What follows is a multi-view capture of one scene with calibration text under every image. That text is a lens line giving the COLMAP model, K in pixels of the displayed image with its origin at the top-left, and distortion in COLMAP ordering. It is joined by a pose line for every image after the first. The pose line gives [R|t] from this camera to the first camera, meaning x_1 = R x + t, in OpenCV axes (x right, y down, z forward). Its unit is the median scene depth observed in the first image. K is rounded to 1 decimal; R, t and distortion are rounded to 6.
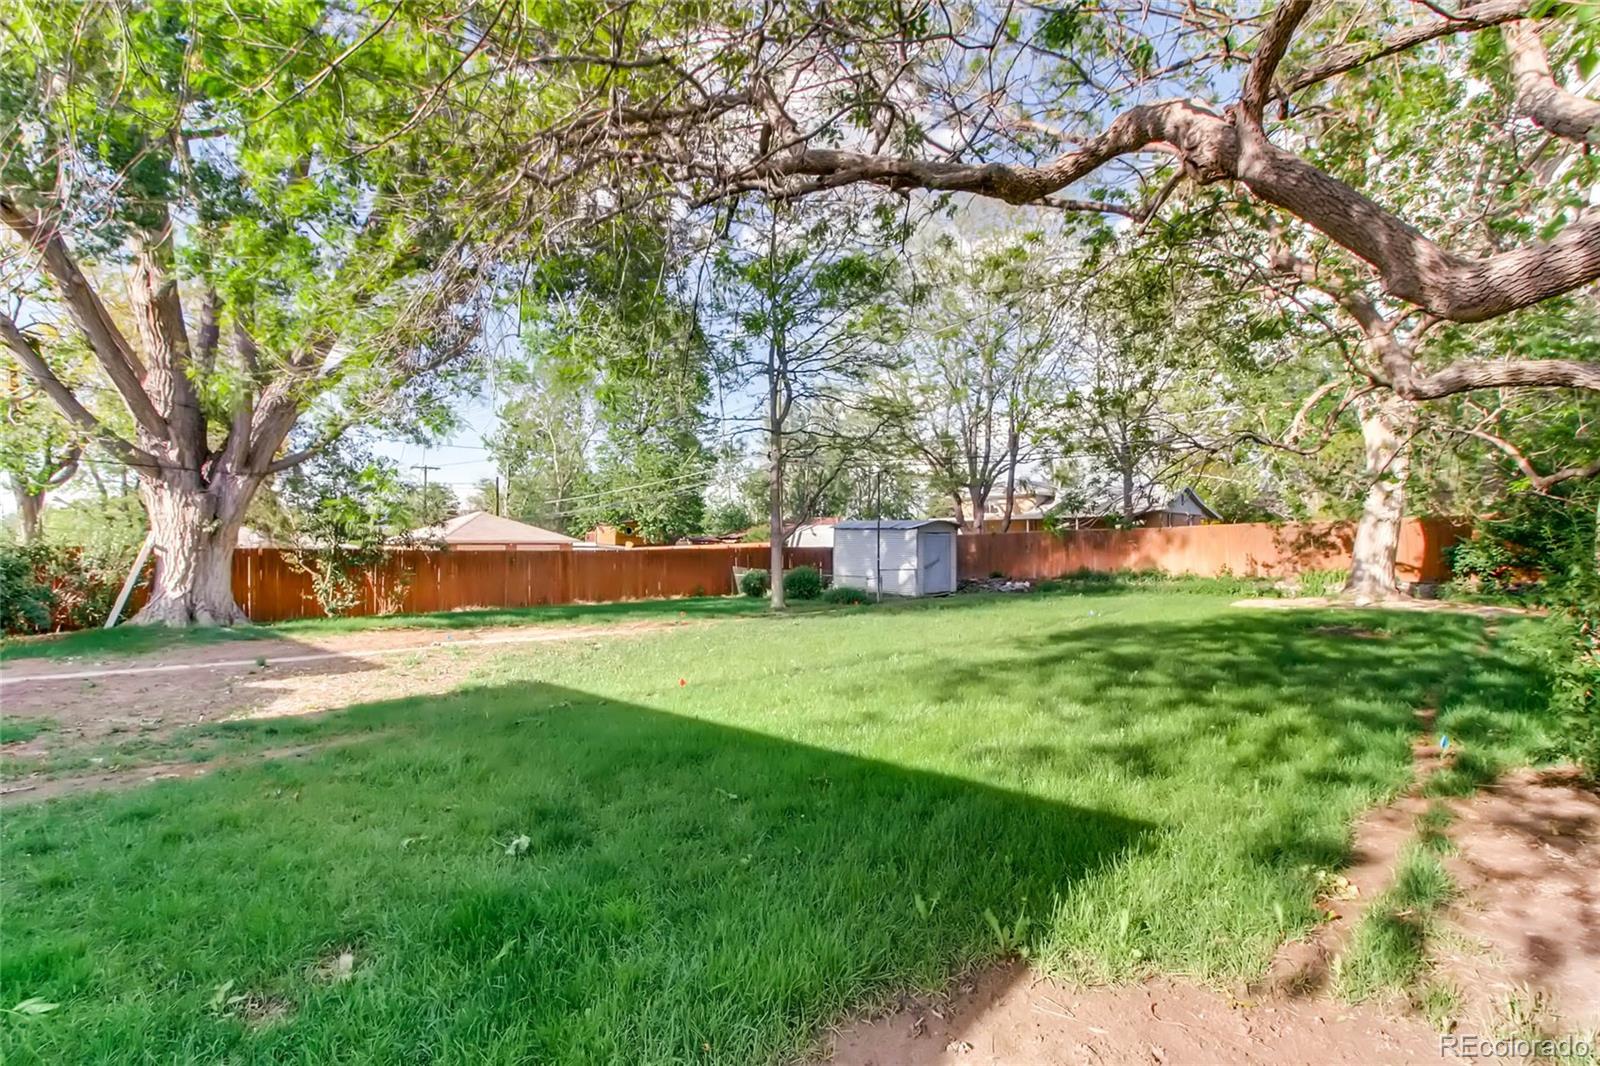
lens RADIAL K [[739.1, 0, 790.2], [0, 739.1, 535.7], [0, 0, 1]] dist [0.002423, 0.000054]
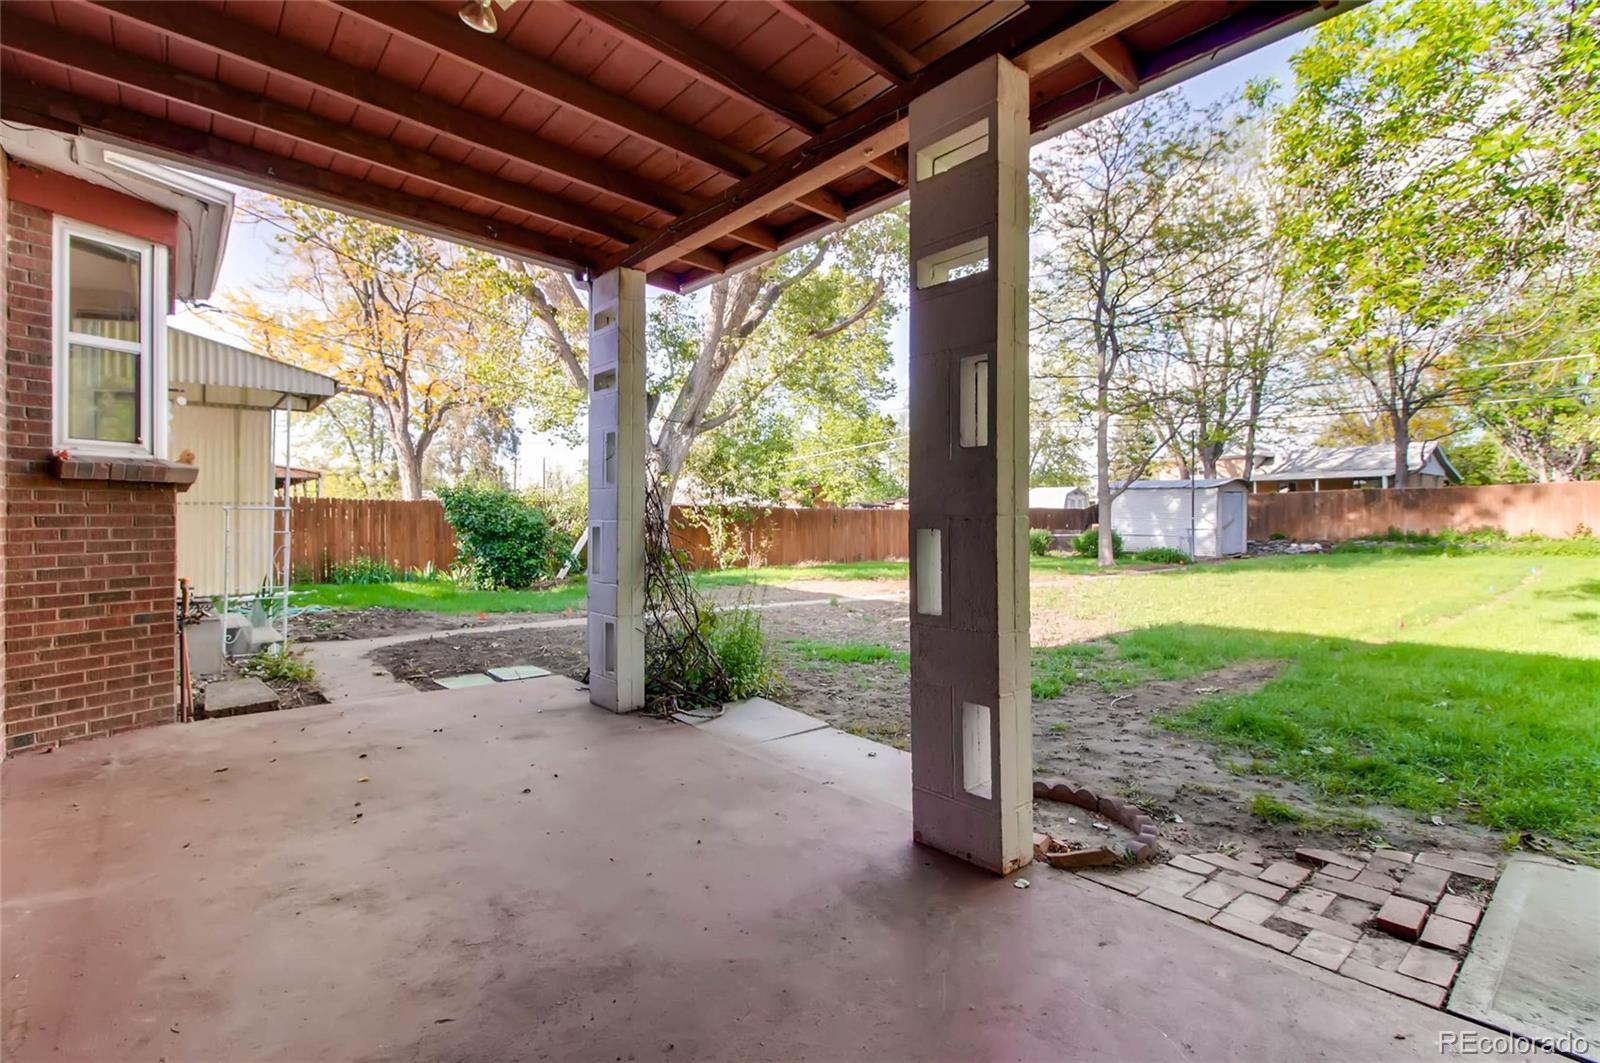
lens RADIAL K [[739.1, 0, 790.2], [0, 739.1, 534.2], [0, 0, 1]] dist [0.002423, 0.000054]
pose [[0.994663, 0.003474, -0.103119, -0.296268], [0.000723, 0.999174, 0.040637, 0.012033], [0.103175, -0.040495, 0.993839, -0.032695]]
